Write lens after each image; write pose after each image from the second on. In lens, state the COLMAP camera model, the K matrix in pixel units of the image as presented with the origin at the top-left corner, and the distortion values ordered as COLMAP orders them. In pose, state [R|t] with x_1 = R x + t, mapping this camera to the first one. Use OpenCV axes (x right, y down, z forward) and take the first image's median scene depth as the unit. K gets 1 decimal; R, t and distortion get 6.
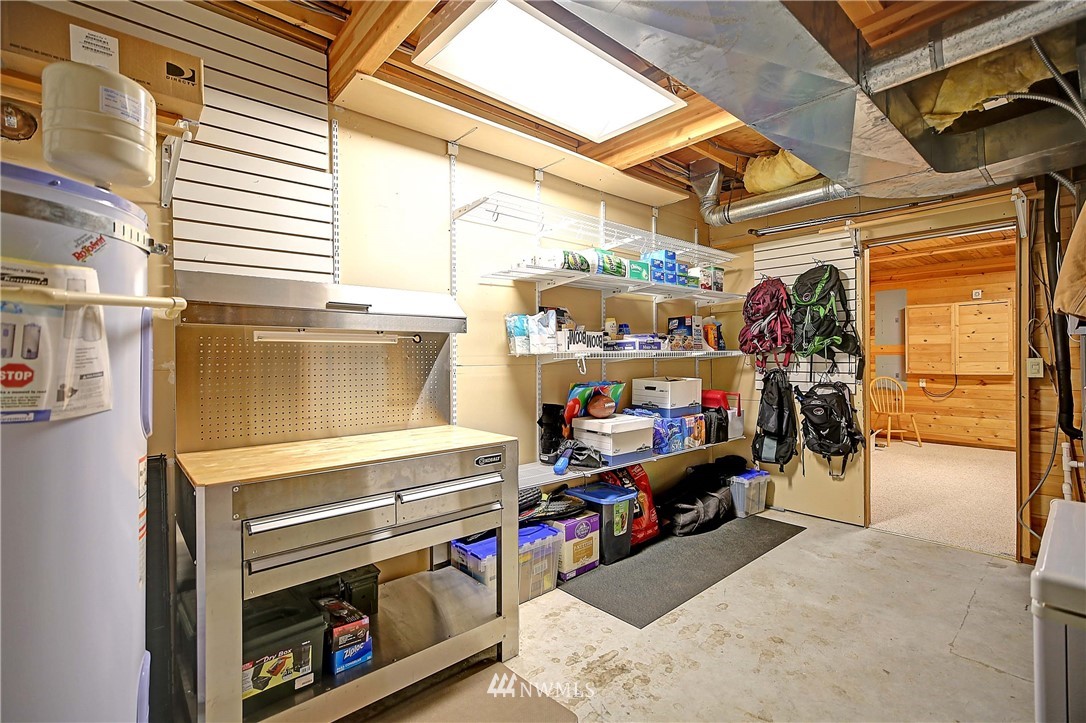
lens RADIAL K [[498.6, 0, 539.9], [0, 498.6, 358.5], [0, 0, 1]] dist [-0.024420, 0.005490]
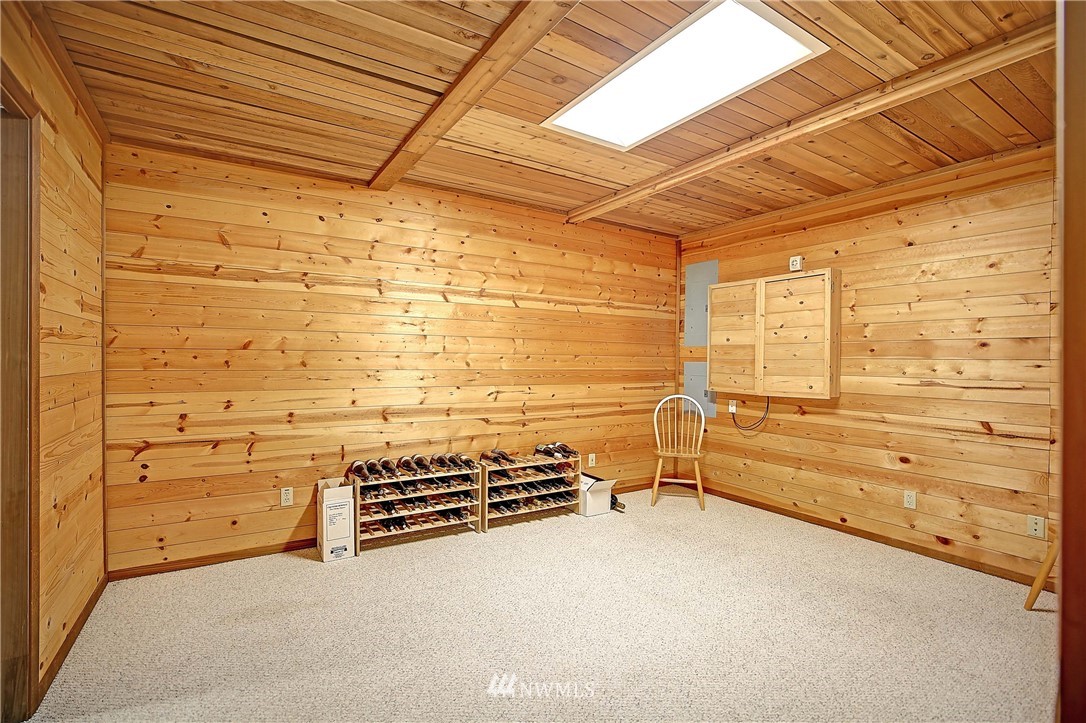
lens RADIAL K [[498.6, 0, 543.8], [0, 498.6, 358.2], [0, 0, 1]] dist [-0.024420, 0.005490]
pose [[0.988794, 0.020309, -0.147899, 0.660604], [-0.021099, 0.999770, -0.003773, -0.005685], [0.147789, 0.006851, 0.988995, 0.344124]]
